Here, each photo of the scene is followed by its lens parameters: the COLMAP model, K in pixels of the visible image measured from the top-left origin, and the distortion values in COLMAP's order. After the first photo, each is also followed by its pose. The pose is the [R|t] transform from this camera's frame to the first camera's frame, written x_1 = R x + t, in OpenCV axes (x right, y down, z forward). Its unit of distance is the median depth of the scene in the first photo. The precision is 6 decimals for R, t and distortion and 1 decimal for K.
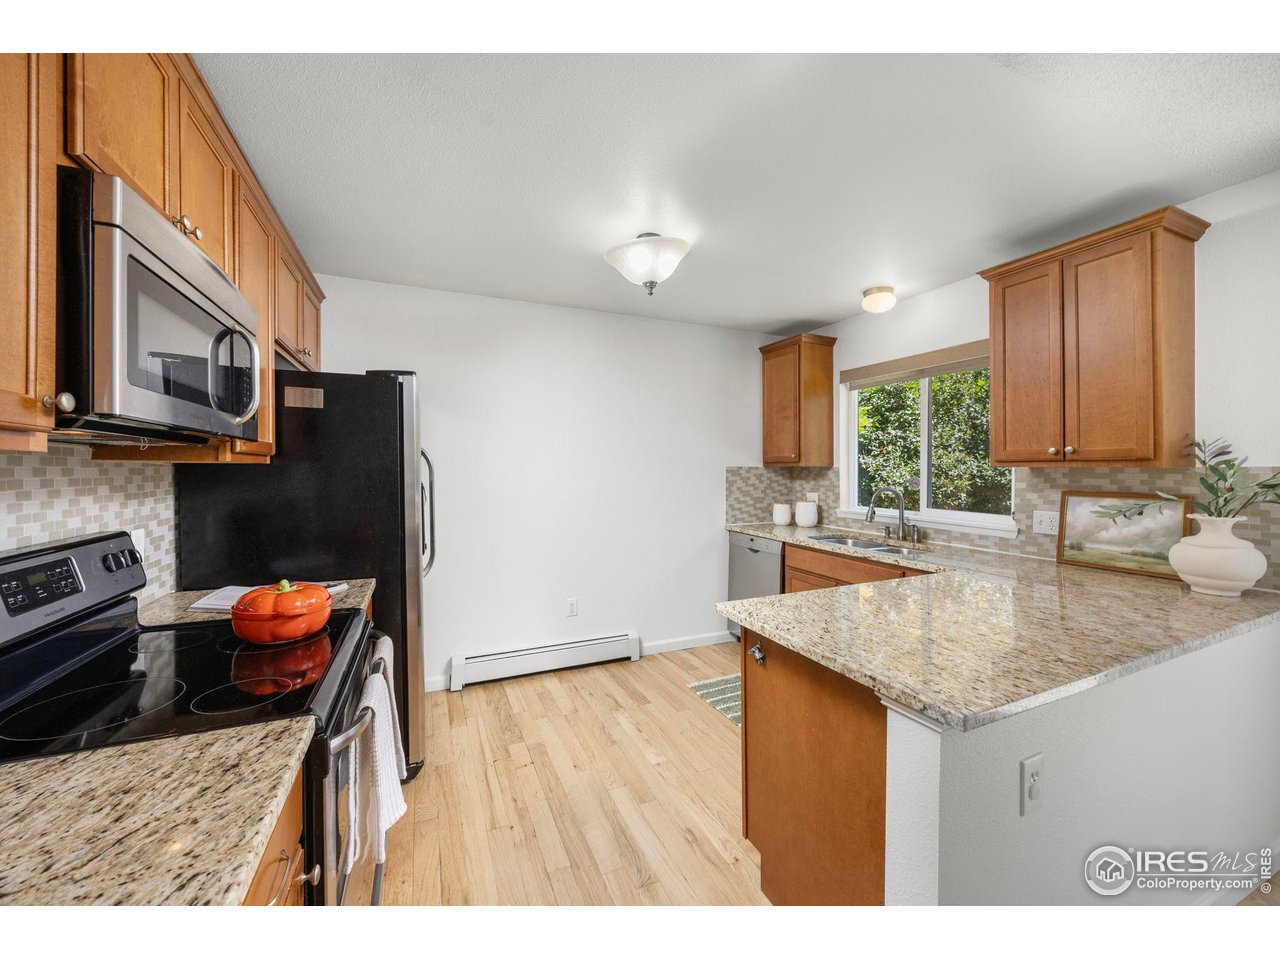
lens RADIAL K [[497.8, 0, 642.2], [0, 497.8, 470.7], [0, 0, 1]] dist [-0.000357, -0.000237]
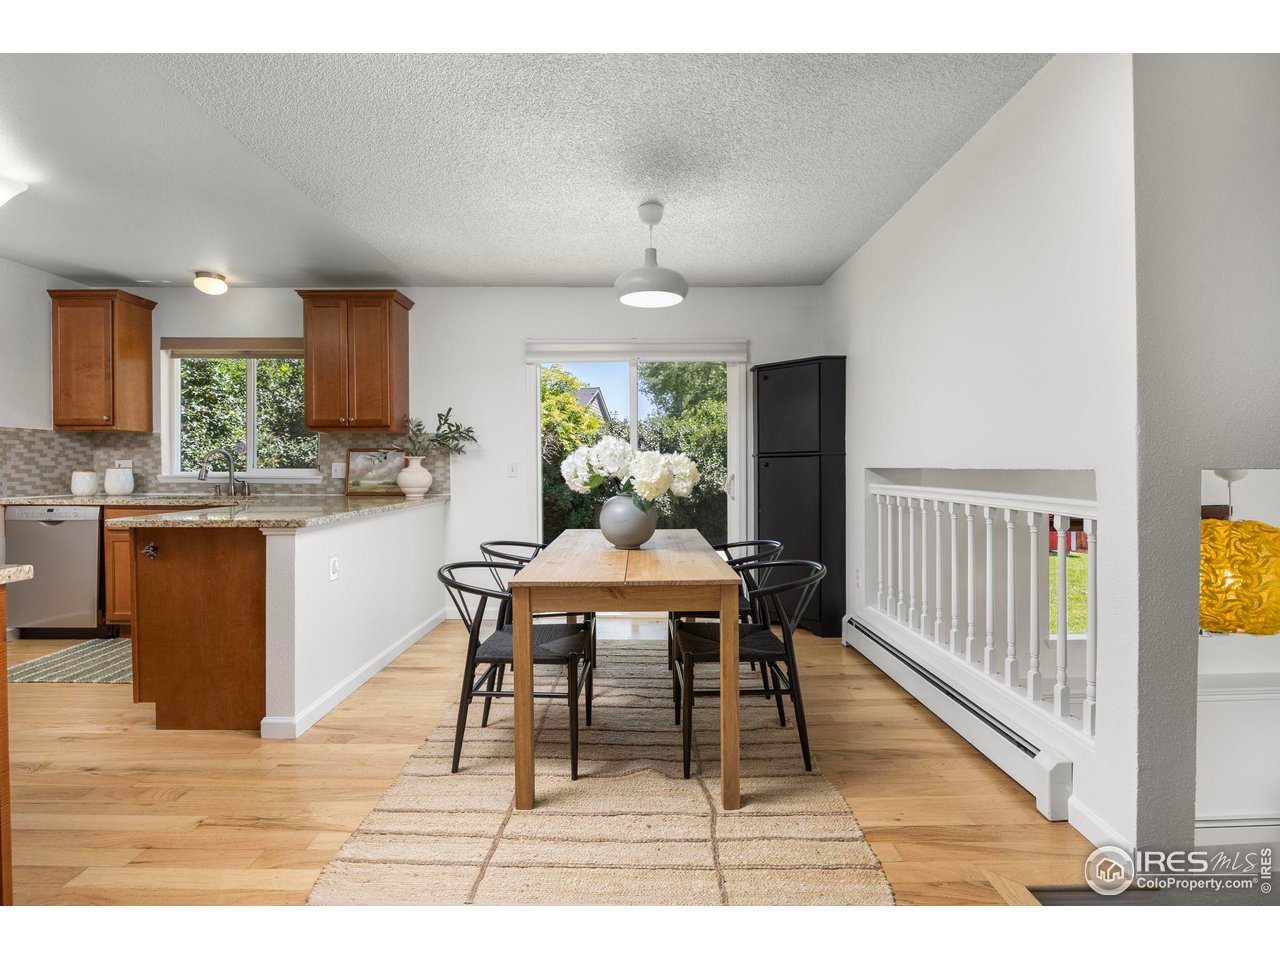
lens RADIAL K [[585.8, 0, 637.3], [0, 585.8, 470.4], [0, 0, 1]] dist [-0.013536, -0.000339]
pose [[0.407158, -0.007955, 0.913323, -0.270513], [0.003129, 0.999968, 0.007314, 0.060823], [-0.913352, -0.000121, 0.407170, -0.337952]]
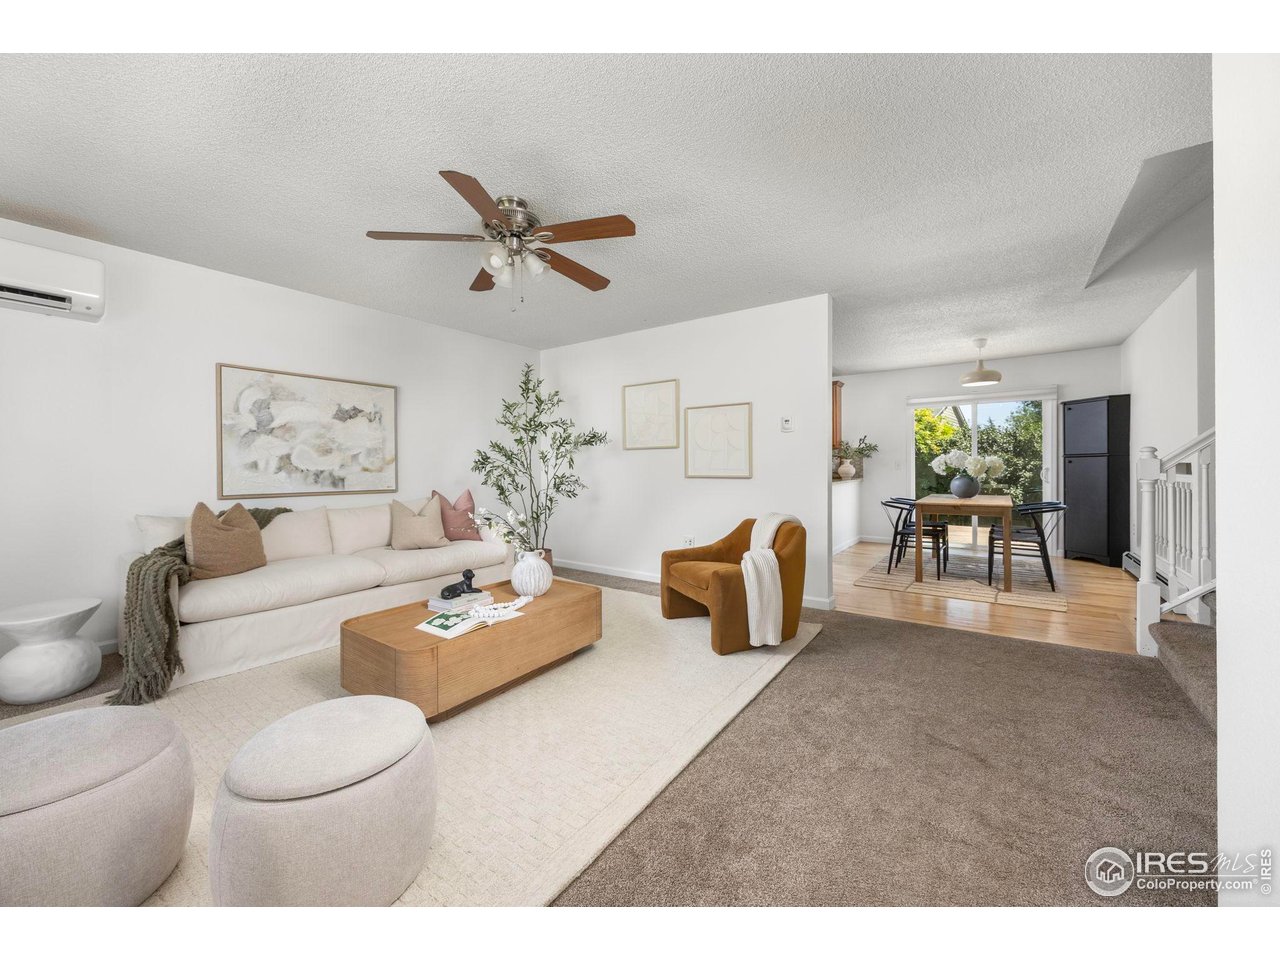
lens RADIAL K [[497.8, 0, 644.2], [0, 497.8, 473.4], [0, 0, 1]] dist [-0.000357, -0.000237]
pose [[0.862761, -0.011746, 0.505475, -1.072921], [0.006619, 0.999907, 0.011937, 0.067434], [-0.505568, -0.006953, 0.862759, -0.768994]]
